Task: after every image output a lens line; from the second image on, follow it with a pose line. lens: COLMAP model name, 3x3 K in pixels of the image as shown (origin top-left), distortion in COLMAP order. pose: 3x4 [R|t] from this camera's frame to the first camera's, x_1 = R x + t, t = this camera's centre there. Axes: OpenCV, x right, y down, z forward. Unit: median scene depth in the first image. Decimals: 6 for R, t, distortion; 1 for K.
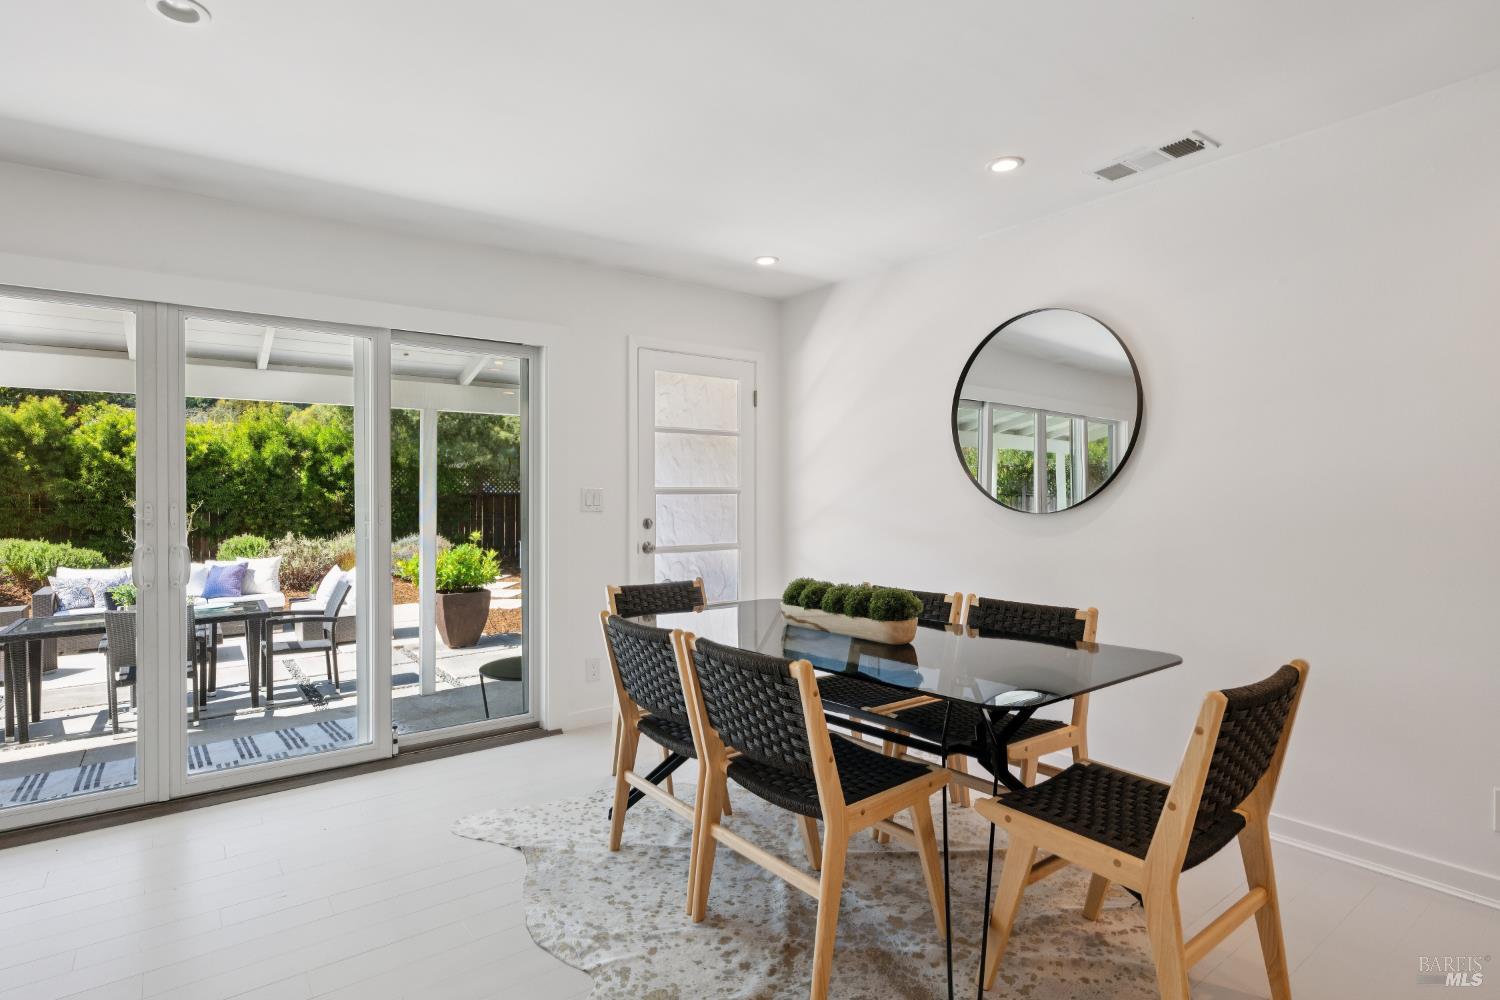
lens RADIAL K [[766.1, 0, 755.7], [0, 766.1, 502.6], [0, 0, 1]] dist [-0.003005, 0.001411]
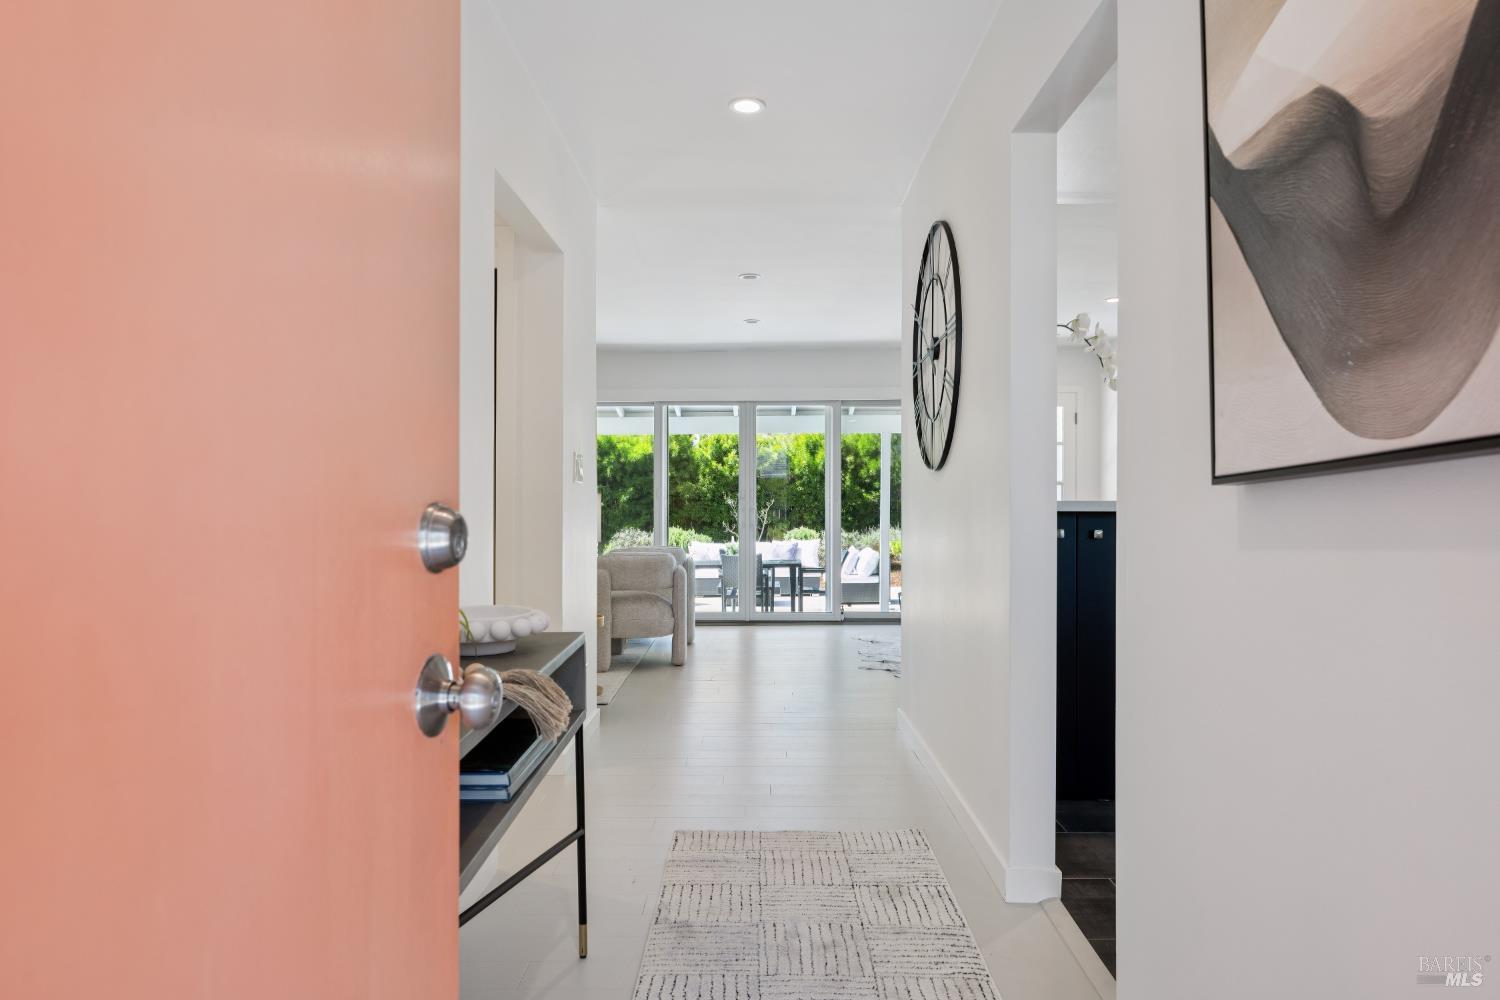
lens RADIAL K [[1002.3, 0, 750.5], [0, 1002.3, 500.7], [0, 0, 1]] dist [-0.017500, -0.007882]
pose [[0.791544, 0.001243, -0.611111, 0.335977], [-0.008374, 0.999926, -0.008812, 0.020810], [0.611055, 0.012093, 0.791496, -0.431239]]
